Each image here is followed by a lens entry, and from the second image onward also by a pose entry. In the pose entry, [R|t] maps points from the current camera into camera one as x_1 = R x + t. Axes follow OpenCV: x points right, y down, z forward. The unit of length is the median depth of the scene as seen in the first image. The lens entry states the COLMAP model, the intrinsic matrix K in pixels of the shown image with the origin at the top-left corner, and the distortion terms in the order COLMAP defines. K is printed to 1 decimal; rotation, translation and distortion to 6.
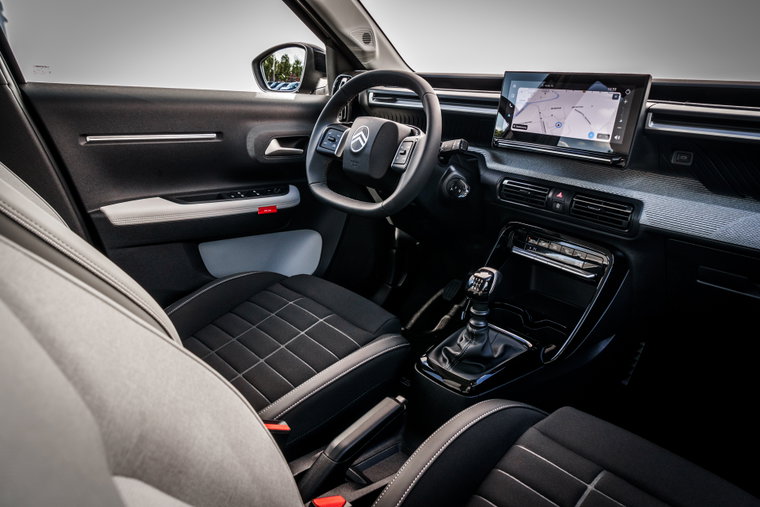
lens RADIAL K [[518.1, 0, 383.8], [0, 518.1, 255.3], [0, 0, 1]] dist [-0.008984, -0.001416]
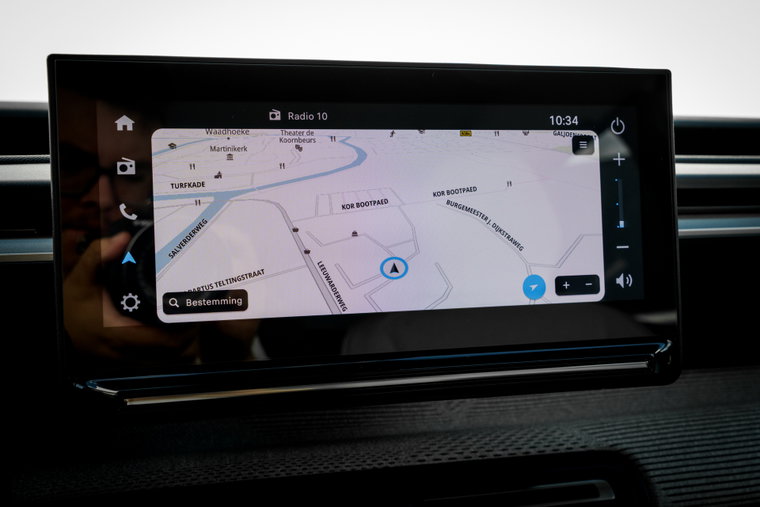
lens RADIAL K [[864.4, 0, 377.5], [0, 864.4, 253.2], [0, 0, 1]] dist [0.012322, 0.000000]
pose [[0.424120, -0.140966, 0.894567, -0.028798], [0.314693, 0.949194, 0.000376, -0.256918], [-0.849170, 0.281355, 0.446933, 0.807813]]
